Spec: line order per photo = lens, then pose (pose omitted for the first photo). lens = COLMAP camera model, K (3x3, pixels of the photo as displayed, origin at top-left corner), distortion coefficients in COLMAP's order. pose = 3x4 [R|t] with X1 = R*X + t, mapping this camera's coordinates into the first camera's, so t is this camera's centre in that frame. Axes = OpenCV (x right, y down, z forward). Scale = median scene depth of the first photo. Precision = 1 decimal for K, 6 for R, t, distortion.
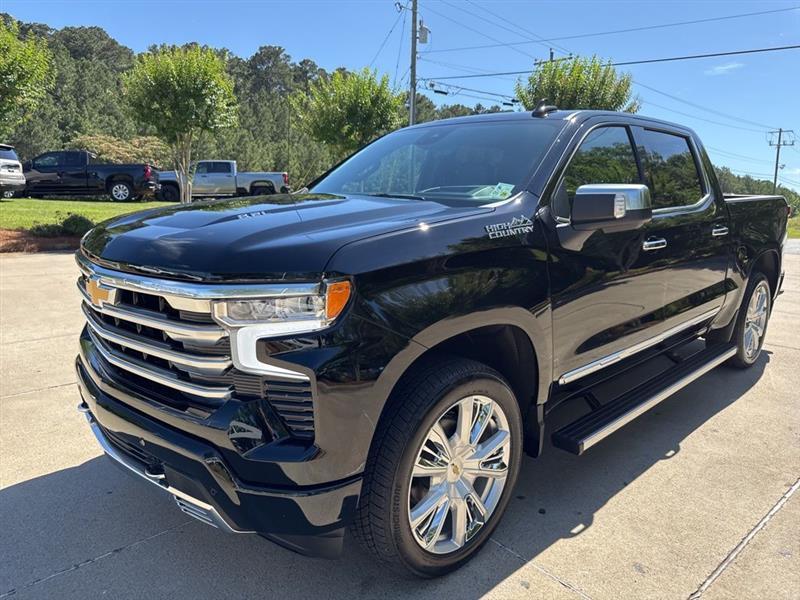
lens RADIAL K [[585.7, 0, 400.1], [0, 585.7, 296.0], [0, 0, 1]] dist [0.031618, -0.048280]
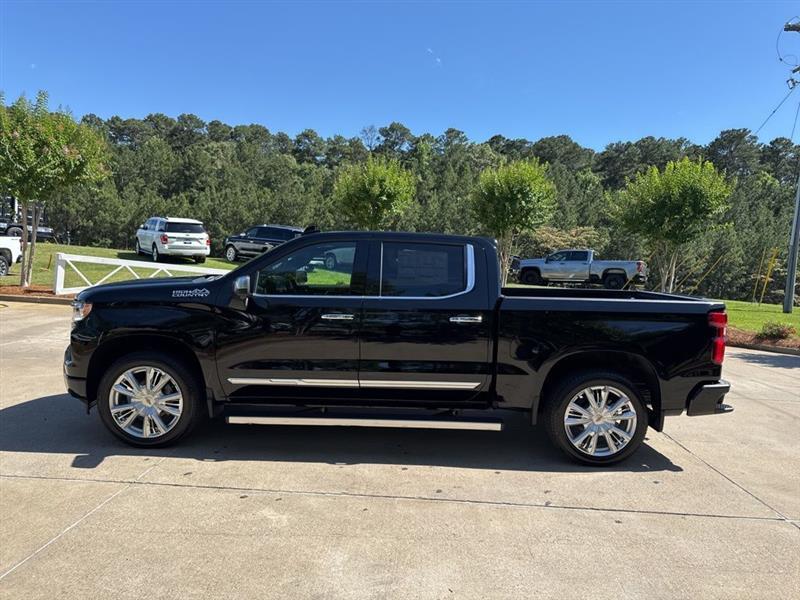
lens RADIAL K [[585.7, 0, 398.5], [0, 585.7, 304.1], [0, 0, 1]] dist [0.031618, -0.048280]
pose [[0.705063, 0.070308, -0.705651, 0.103825], [-0.159698, 0.985255, -0.061399, -0.003547], [0.690929, 0.155981, 0.705895, 0.001624]]
